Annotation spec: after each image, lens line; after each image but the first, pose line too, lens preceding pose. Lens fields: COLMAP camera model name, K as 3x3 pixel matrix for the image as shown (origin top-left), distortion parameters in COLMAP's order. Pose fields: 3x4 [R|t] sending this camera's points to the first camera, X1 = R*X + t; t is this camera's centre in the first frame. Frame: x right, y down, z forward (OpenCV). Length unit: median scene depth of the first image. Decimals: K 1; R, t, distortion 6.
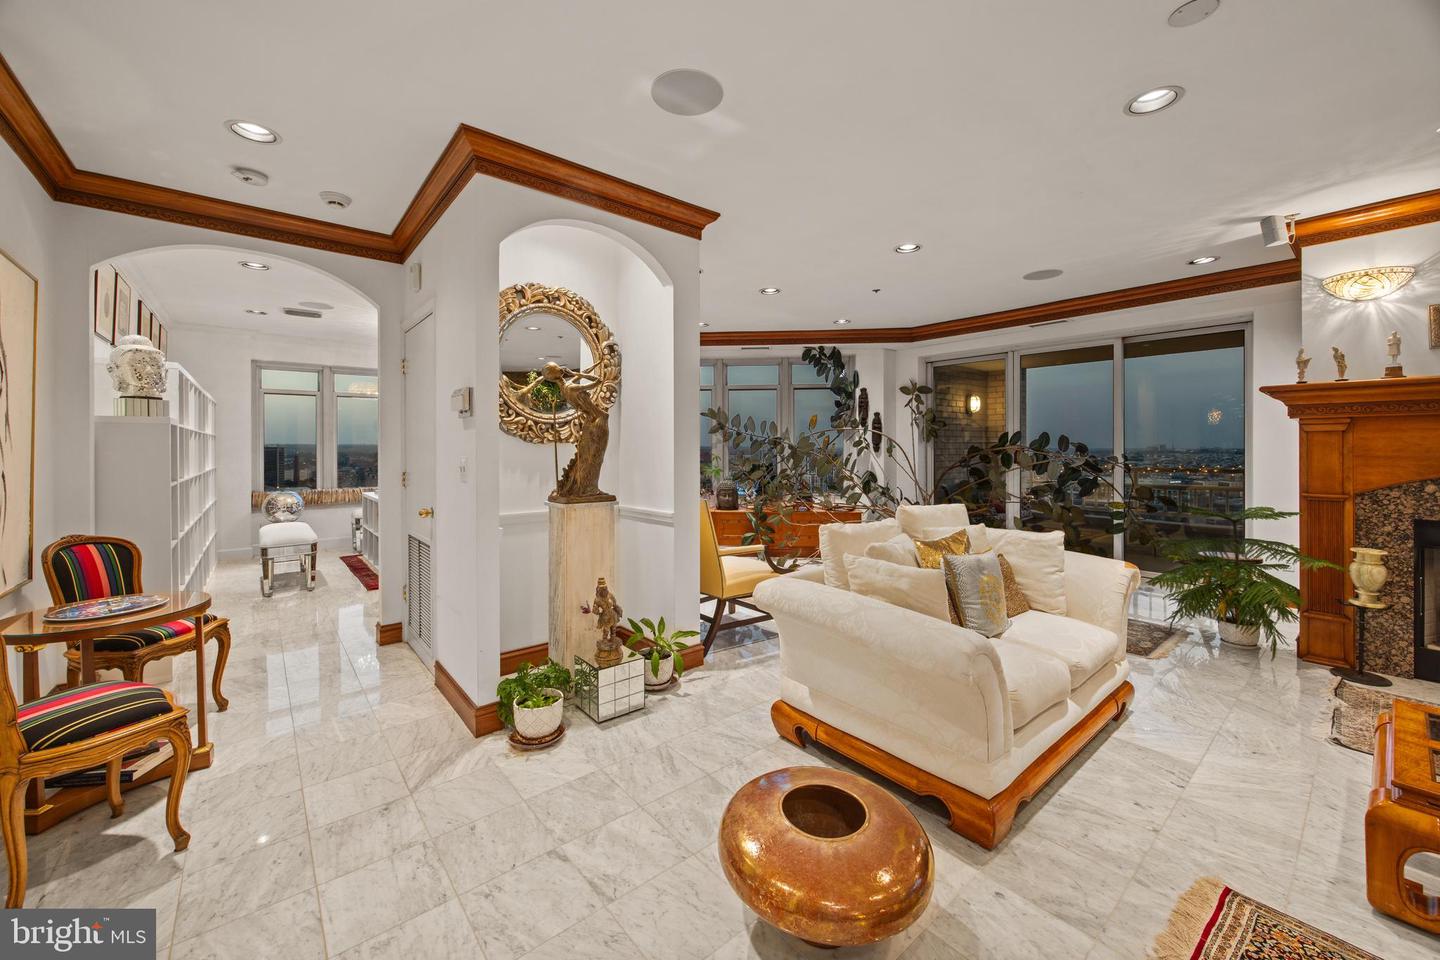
lens RADIAL K [[554.9, 0, 722.4], [0, 554.9, 448.9], [0, 0, 1]] dist [-0.002251, 0.000032]
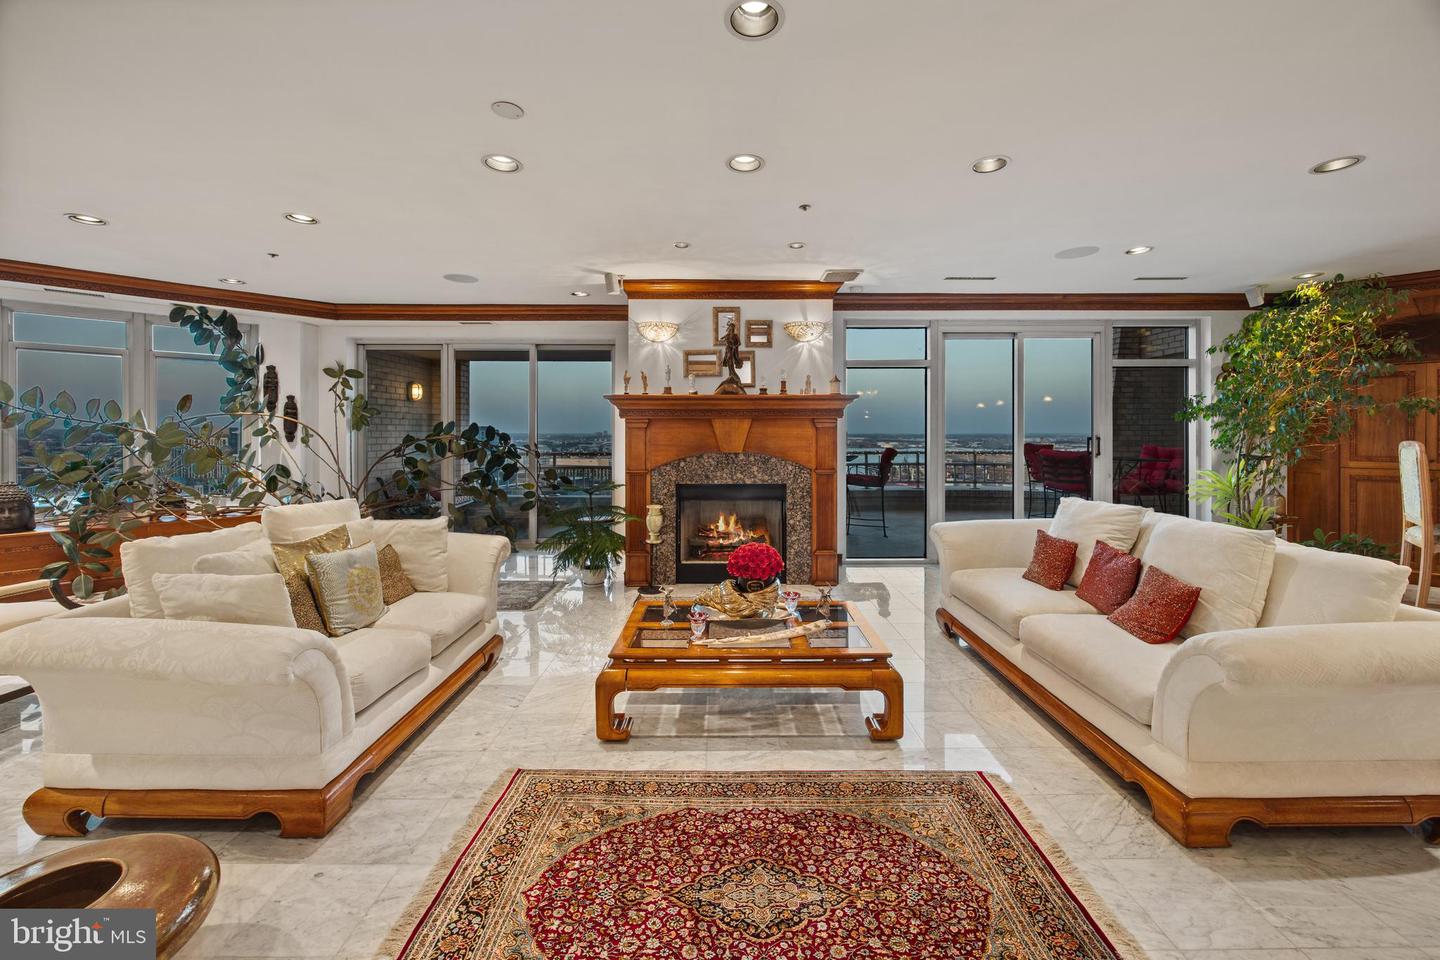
lens RADIAL K [[563.4, 0, 720.0], [0, 563.4, 435.0], [0, 0, 1]] dist [-0.002225, -0.000098]
pose [[0.642530, 0.000266, 0.766260, 0.081044], [-0.001592, 0.999998, 0.000988, -0.013877], [-0.766259, -0.001855, 0.642529, -0.123575]]
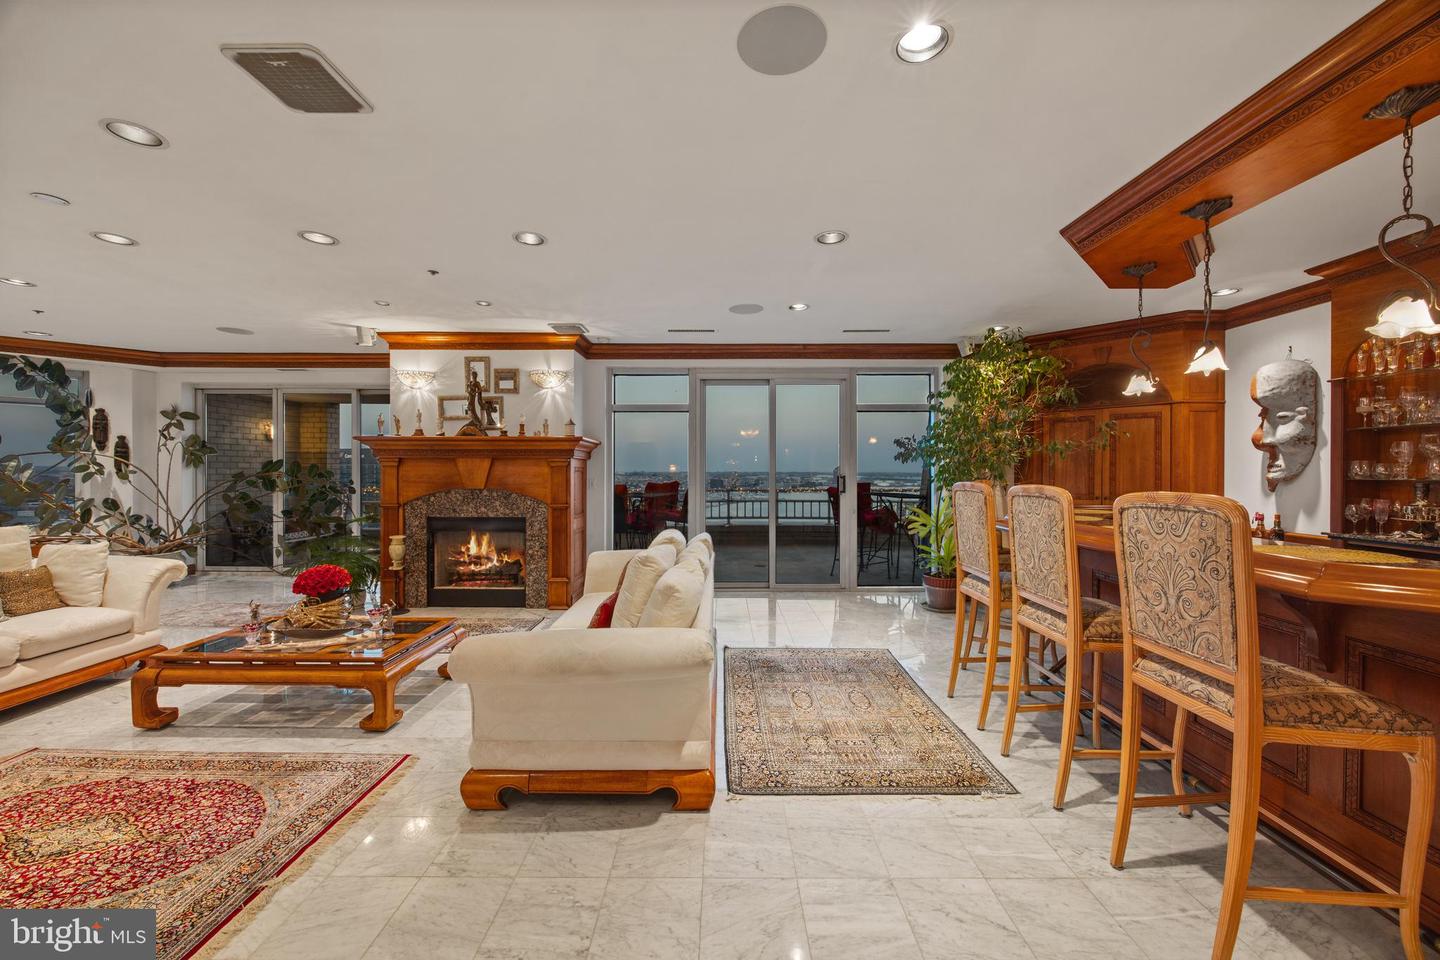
lens RADIAL K [[548.1, 0, 713.2], [0, 548.1, 473.5], [0, 0, 1]] dist [-0.001785, -0.000177]
pose [[0.653620, 0.001765, 0.756821, 0.471949], [-0.004889, 0.999986, 0.001891, -0.016331], [-0.756807, -0.004936, 0.653619, -0.742174]]
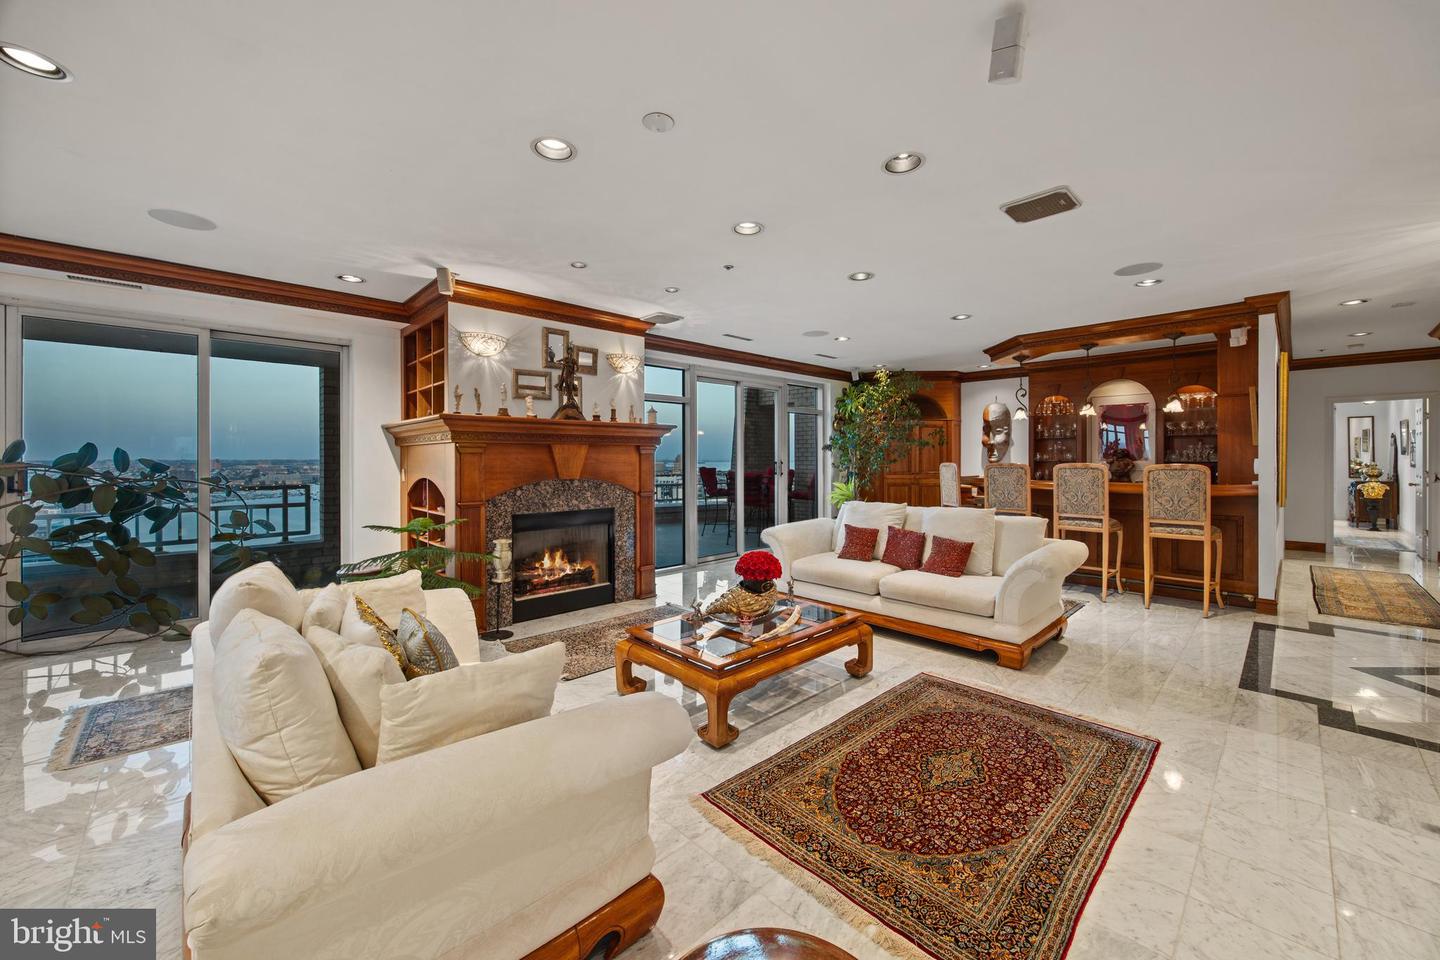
lens RADIAL K [[557.4, 0, 718.9], [0, 557.4, 459.1], [0, 0, 1]] dist [-0.002757, -0.000059]
pose [[-0.065570, 0.002319, 0.997845, -0.216898], [0.001789, 0.999996, -0.002206, -0.013349], [-0.997846, 0.001641, -0.065574, 0.495282]]
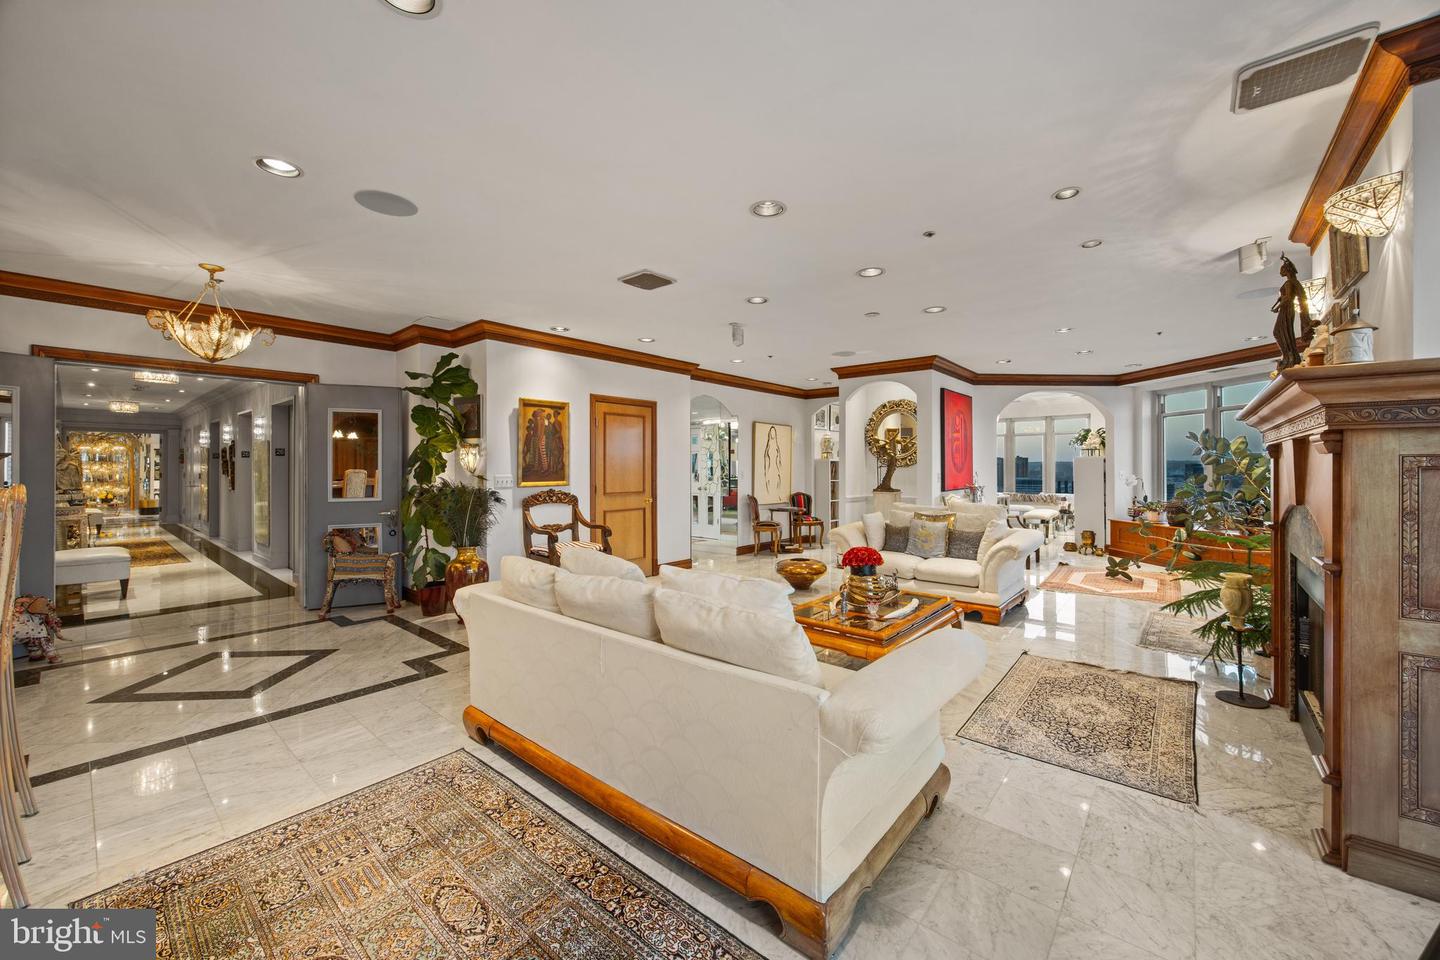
lens RADIAL K [[553.9, 0, 734.2], [0, 553.9, 475.1], [0, 0, 1]] dist [-0.003610, -0.000077]
pose [[0.185037, 0.019116, -0.982546, 1.798009], [-0.000200, 0.999811, 0.019415, -0.024080], [0.982732, -0.003396, 0.185006, -0.099025]]
